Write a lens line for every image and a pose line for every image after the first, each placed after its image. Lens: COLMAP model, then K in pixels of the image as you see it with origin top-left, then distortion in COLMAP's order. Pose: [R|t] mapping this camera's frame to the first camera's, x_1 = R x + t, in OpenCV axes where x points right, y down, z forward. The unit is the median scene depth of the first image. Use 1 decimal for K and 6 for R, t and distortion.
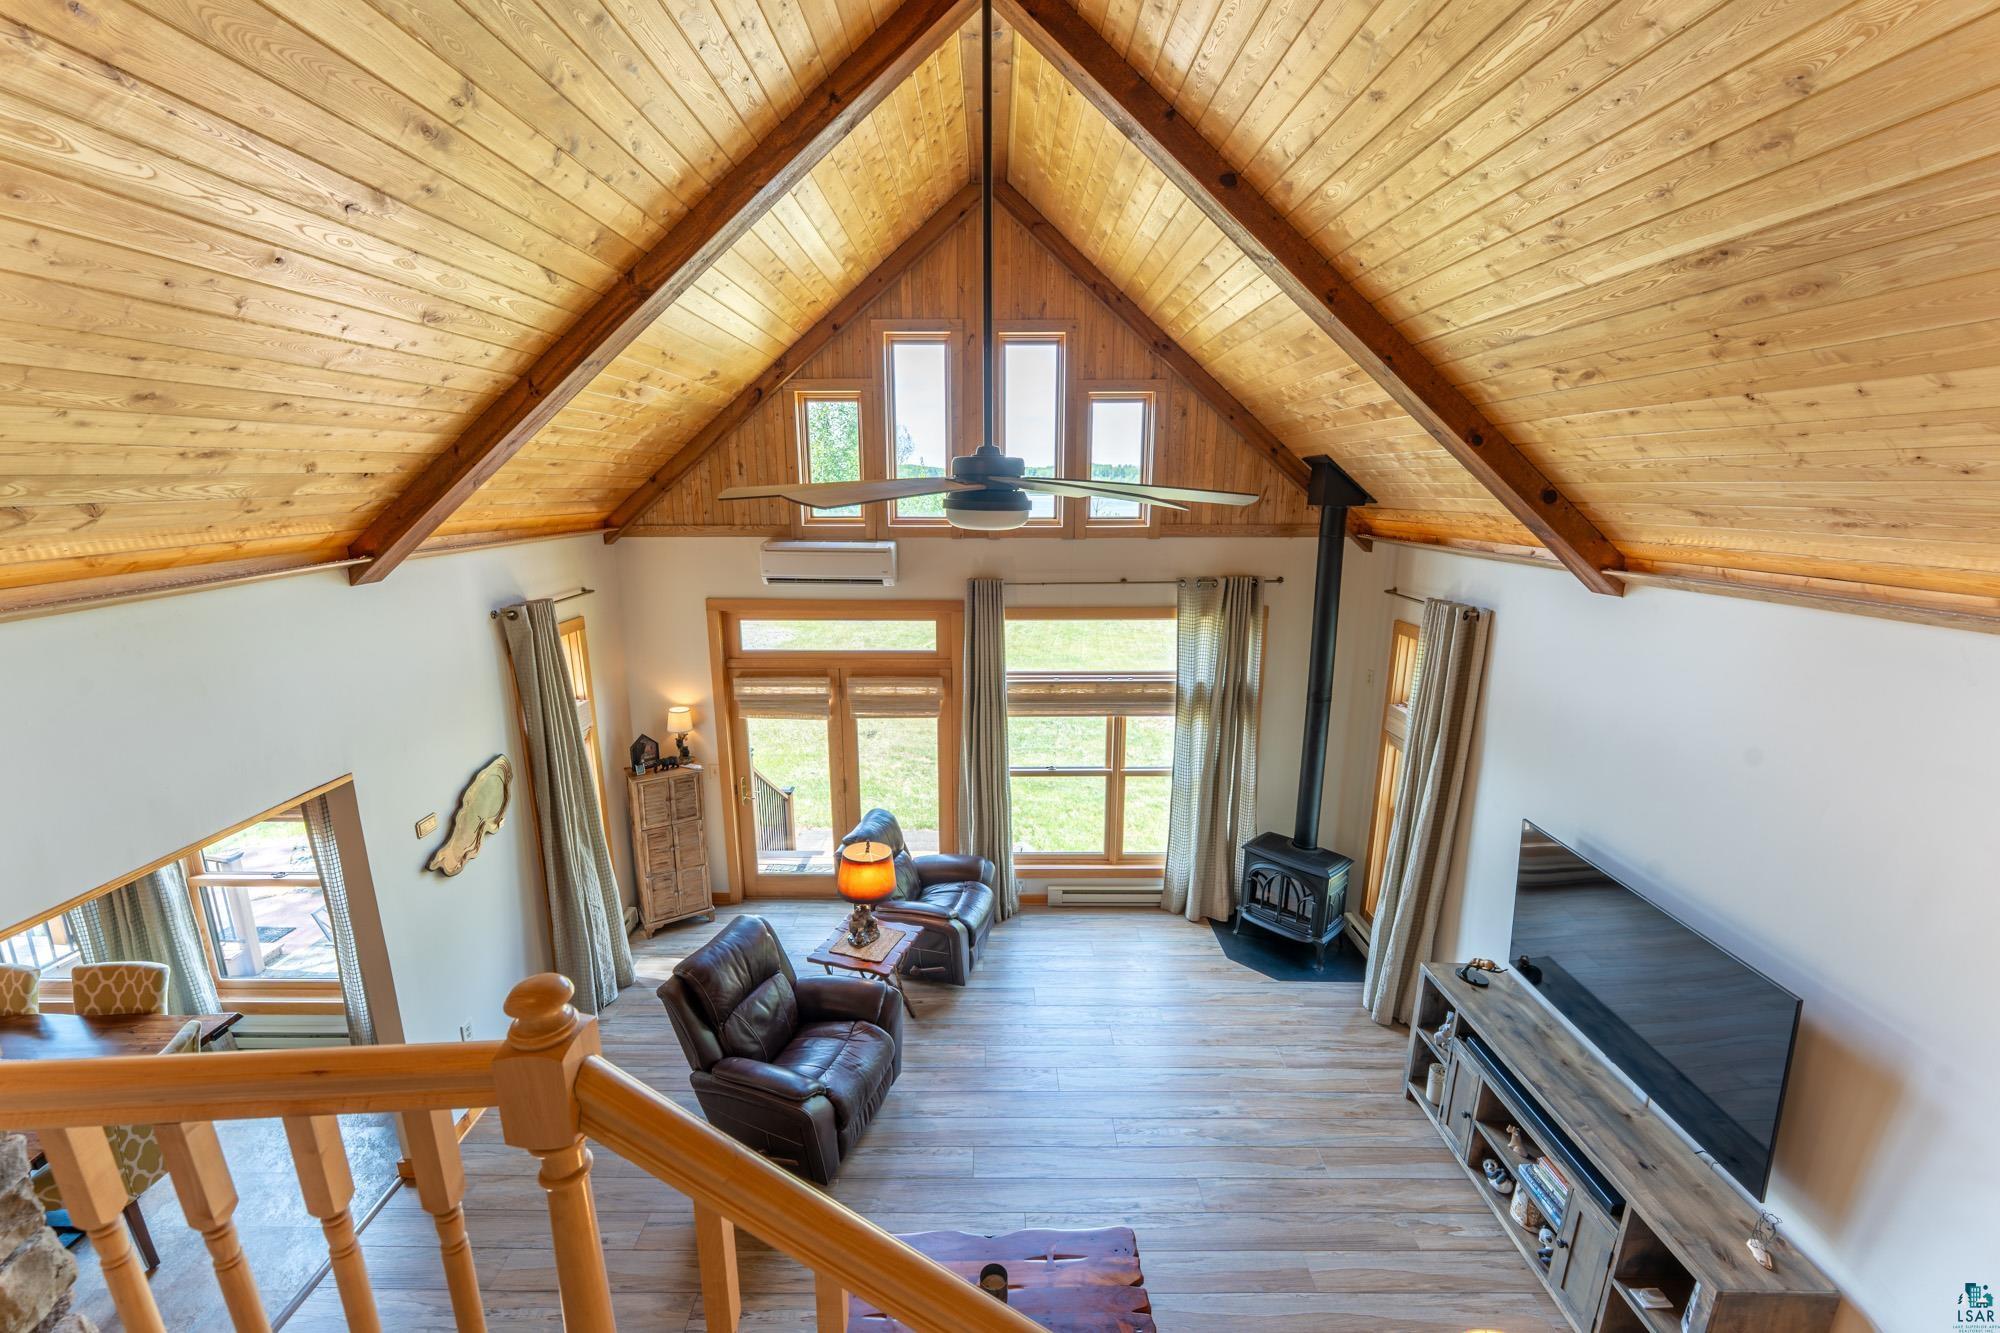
lens RADIAL K [[791.3, 0, 983.7], [0, 791.3, 665.8], [0, 0, 1]] dist [-0.000907, -0.000411]
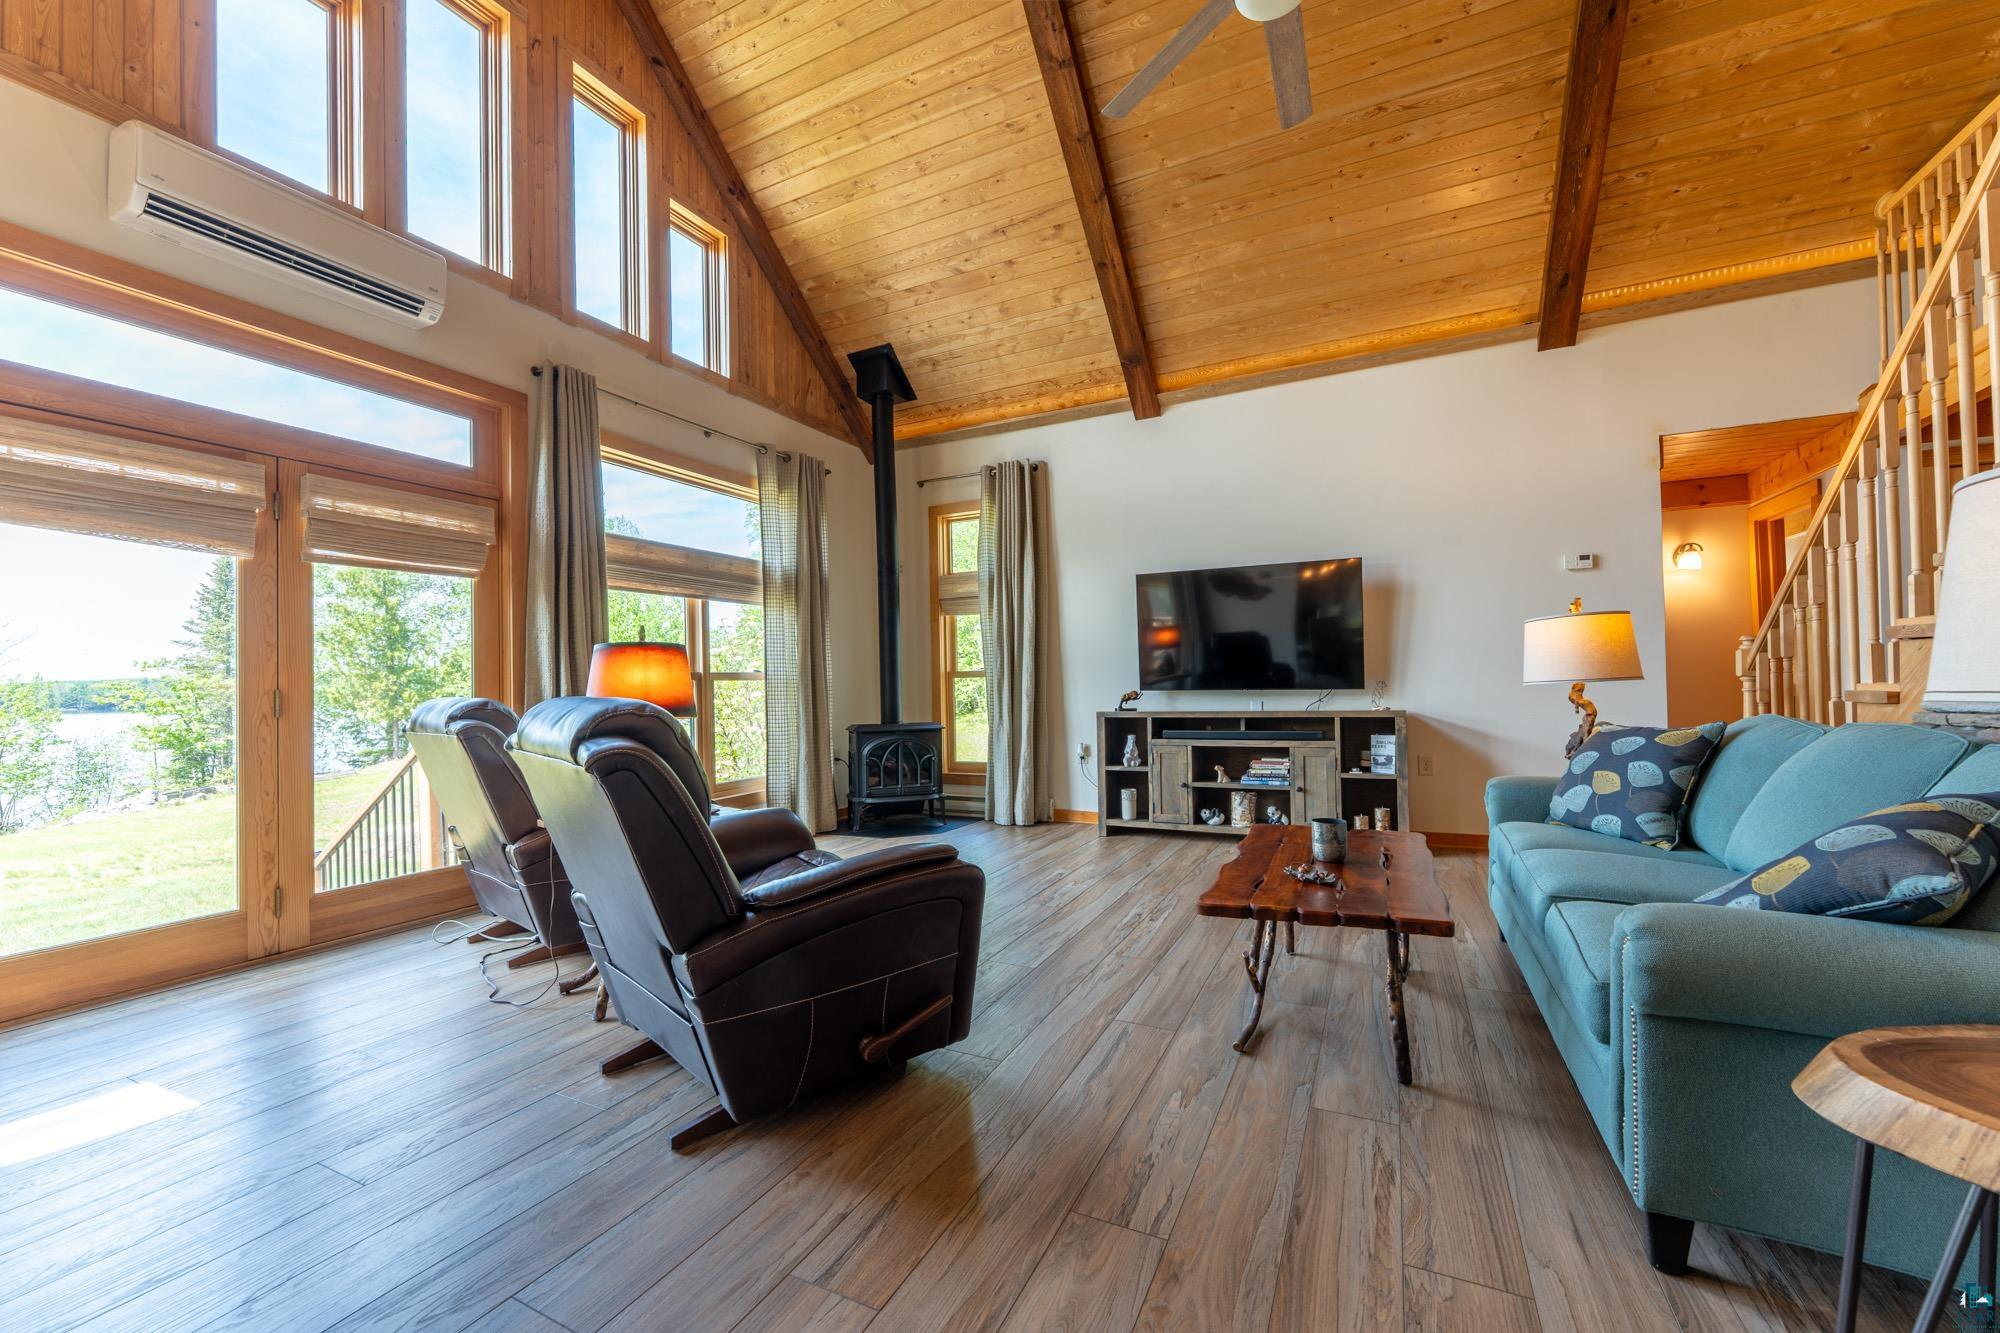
lens RADIAL K [[791.3, 0, 987.5], [0, 791.3, 663.1], [0, 0, 1]] dist [-0.000907, -0.000411]
pose [[0.446893, 0.022398, 0.894307, -0.437767], [0.215354, 0.967594, -0.131848, 0.303133], [-0.868279, 0.251515, 0.427588, 0.431313]]
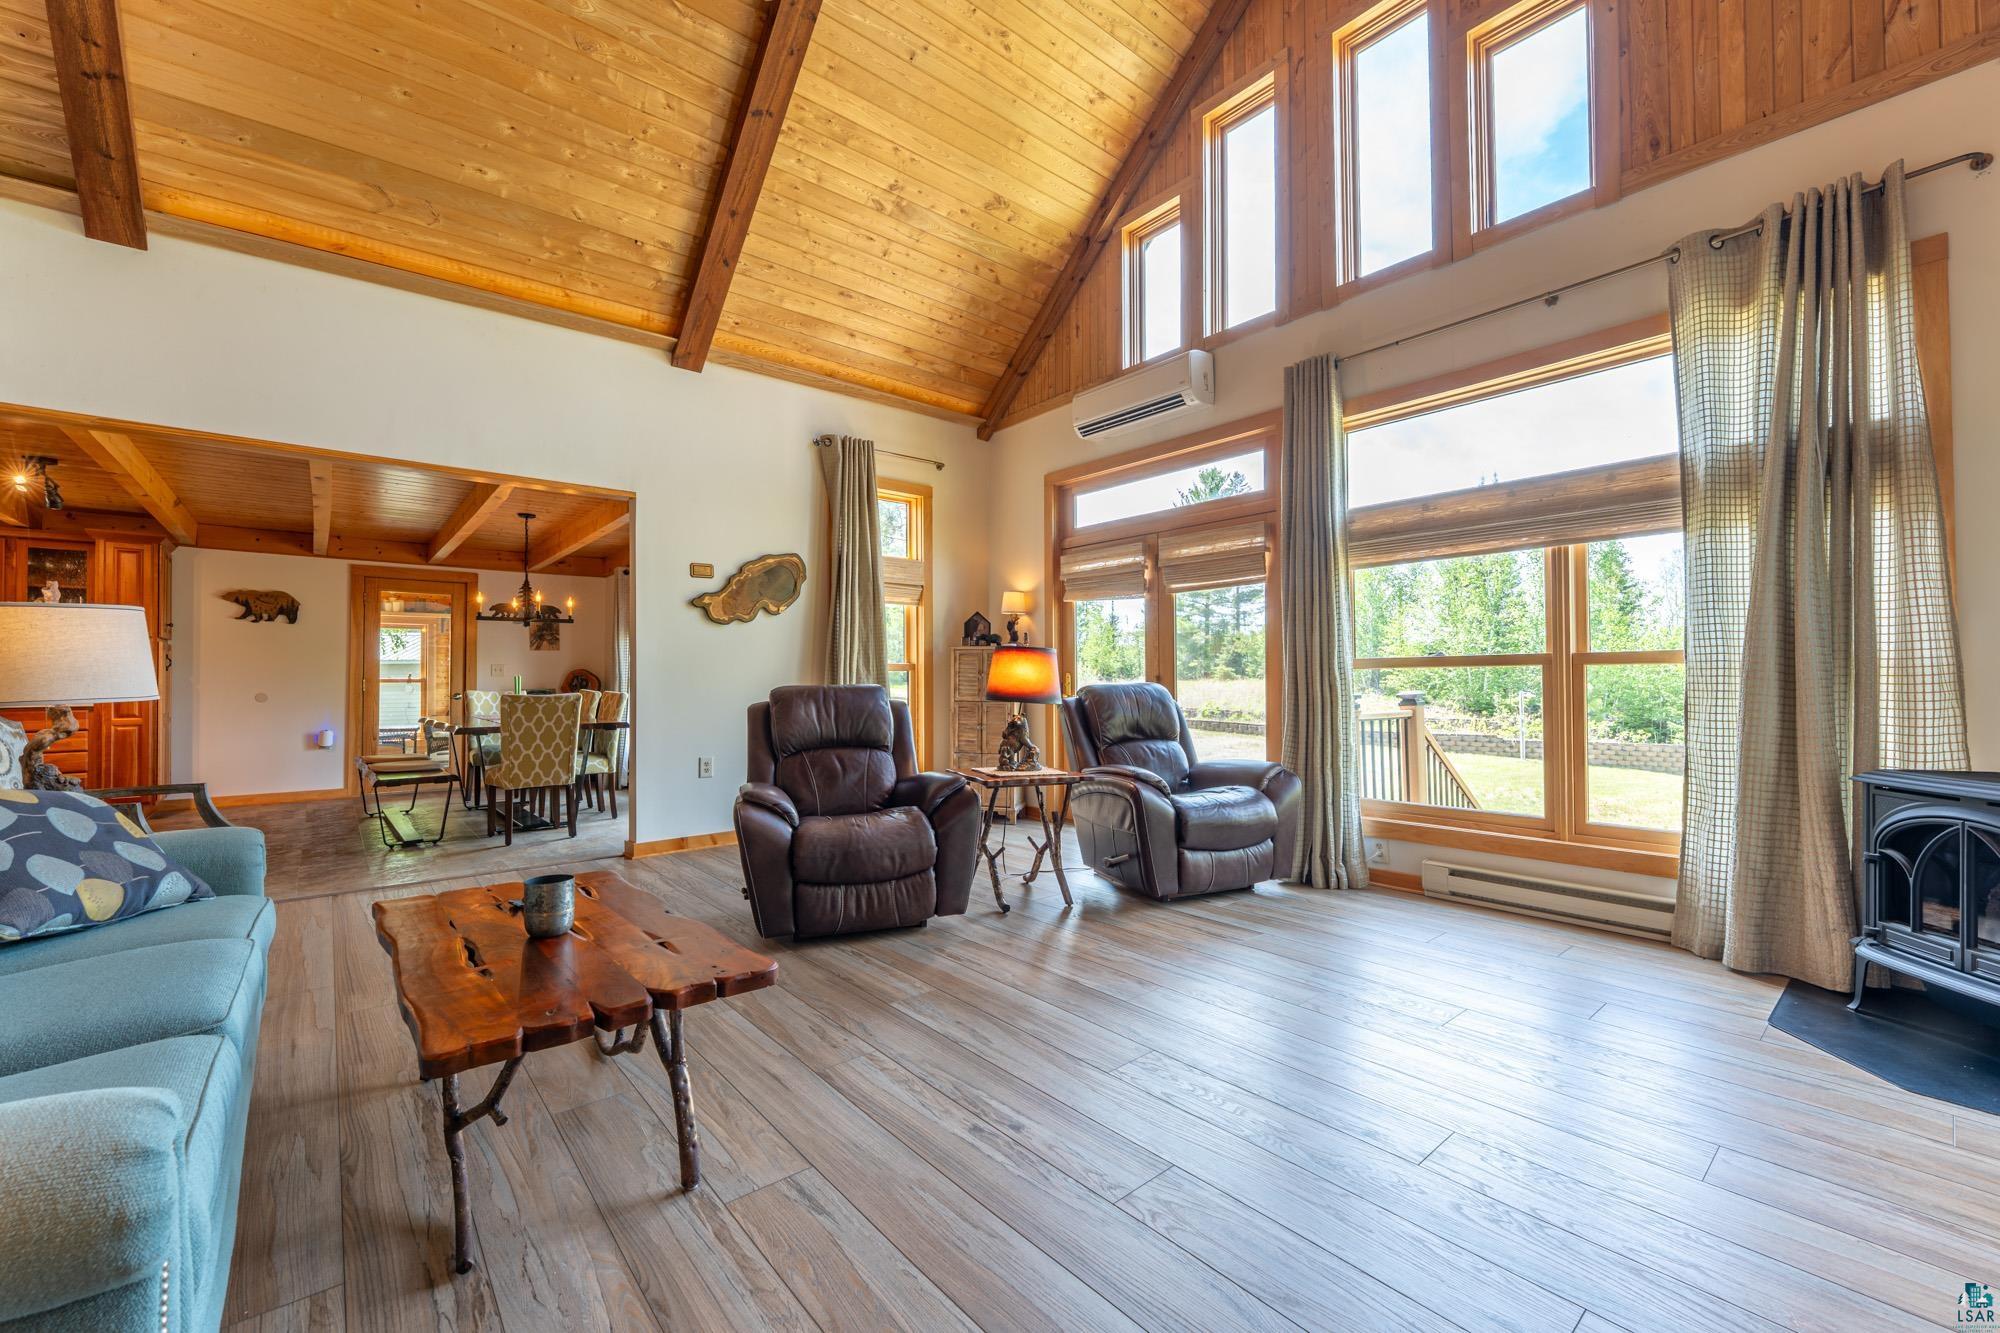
lens RADIAL K [[791.3, 0, 992.6], [0, 791.3, 665.8], [0, 0, 1]] dist [-0.000907, -0.000411]
pose [[0.649936, -0.010269, -0.759919, 0.342452], [-0.167773, 0.973301, -0.156644, 0.305267], [0.741239, 0.229303, 0.630861, 0.390753]]
